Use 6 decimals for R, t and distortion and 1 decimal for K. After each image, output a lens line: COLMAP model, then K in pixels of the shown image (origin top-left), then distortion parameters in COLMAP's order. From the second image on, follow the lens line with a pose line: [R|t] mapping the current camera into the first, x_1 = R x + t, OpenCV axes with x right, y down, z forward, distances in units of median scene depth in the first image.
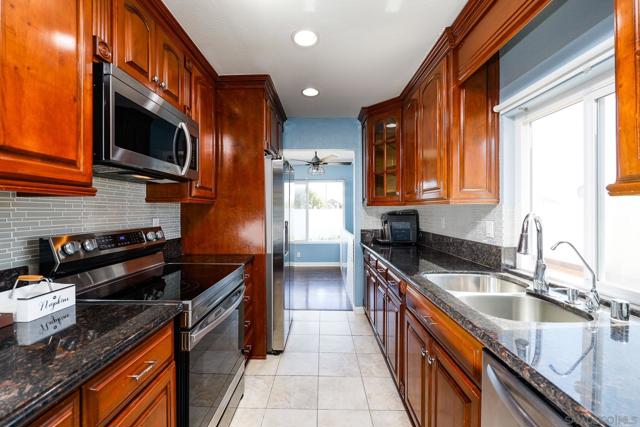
lens RADIAL K [[260.7, 0, 316.8], [0, 260.7, 213.2], [0, 0, 1]] dist [-0.002186, -0.000373]
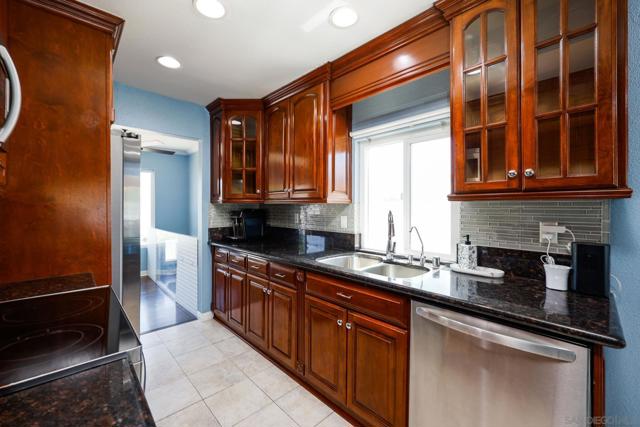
lens RADIAL K [[260.1, 0, 315.7], [0, 260.1, 208.7], [0, 0, 1]] dist [-0.000758, -0.000111]
pose [[0.715089, 0.000570, 0.699034, -0.417709], [0.003607, 0.999983, -0.004505, -0.002059], [-0.699025, 0.005743, 0.715075, 0.150087]]
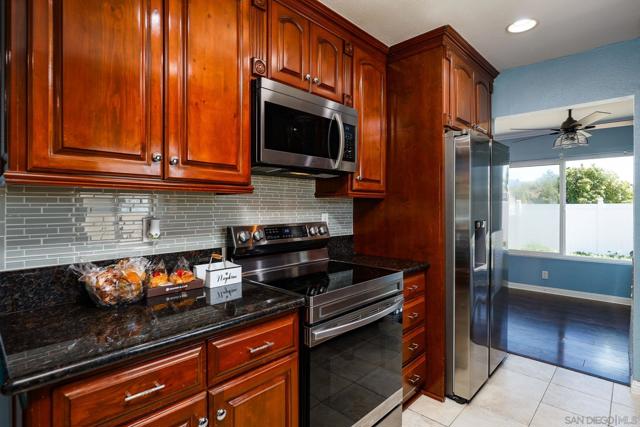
lens RADIAL K [[335.5, 0, 320.5], [0, 335.5, 208.8], [0, 0, 1]] dist [0.002916, 0.000185]
pose [[0.744236, 0.008605, -0.667861, 0.260483], [-0.009283, 0.999954, 0.002539, -0.001291], [0.667852, 0.004310, 0.744281, 0.046846]]
